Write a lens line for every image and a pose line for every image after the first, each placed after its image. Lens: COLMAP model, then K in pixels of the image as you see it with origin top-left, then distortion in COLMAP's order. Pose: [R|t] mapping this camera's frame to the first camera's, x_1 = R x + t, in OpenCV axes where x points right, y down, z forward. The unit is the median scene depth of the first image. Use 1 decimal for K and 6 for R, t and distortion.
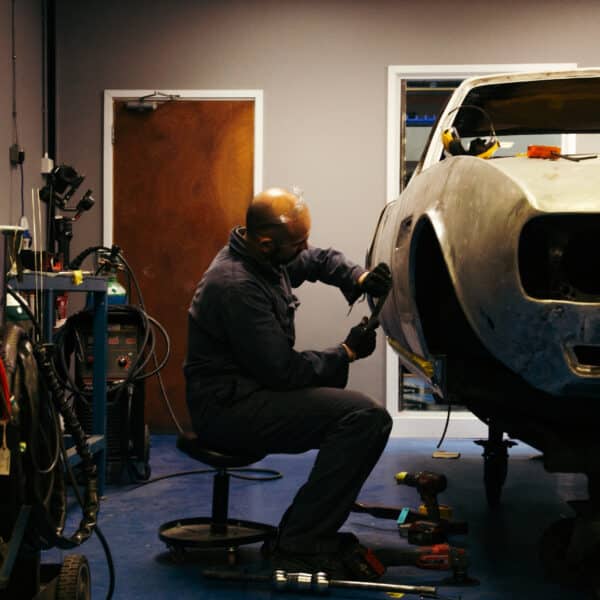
lens RADIAL K [[1338.7, 0, 300.0], [0, 1338.7, 300.0], [0, 0, 1]] dist [0.068245, 0.406352]
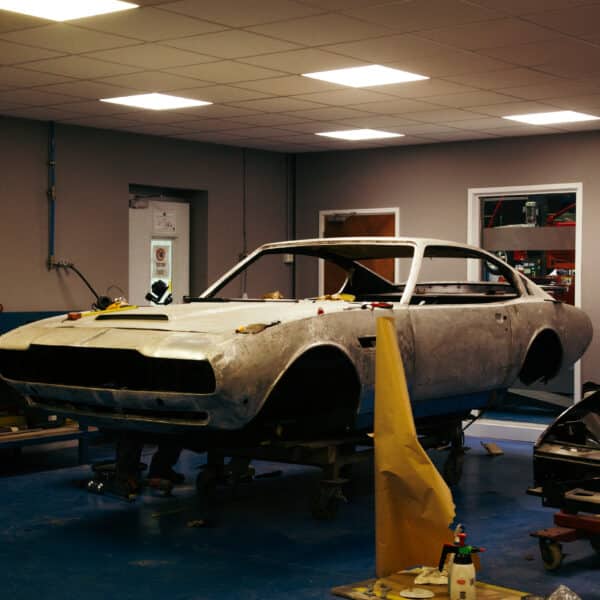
lens RADIAL K [[1250.3, 0, 300.0], [0, 1250.3, 300.0], [0, 0, 1]] dist [0.063787, -0.077488]
pose [[0.813067, 0.005375, -0.582146, 0.953015], [0.000452, 0.999951, 0.009864, -0.082119], [0.582170, -0.008283, 0.813025, -0.336227]]
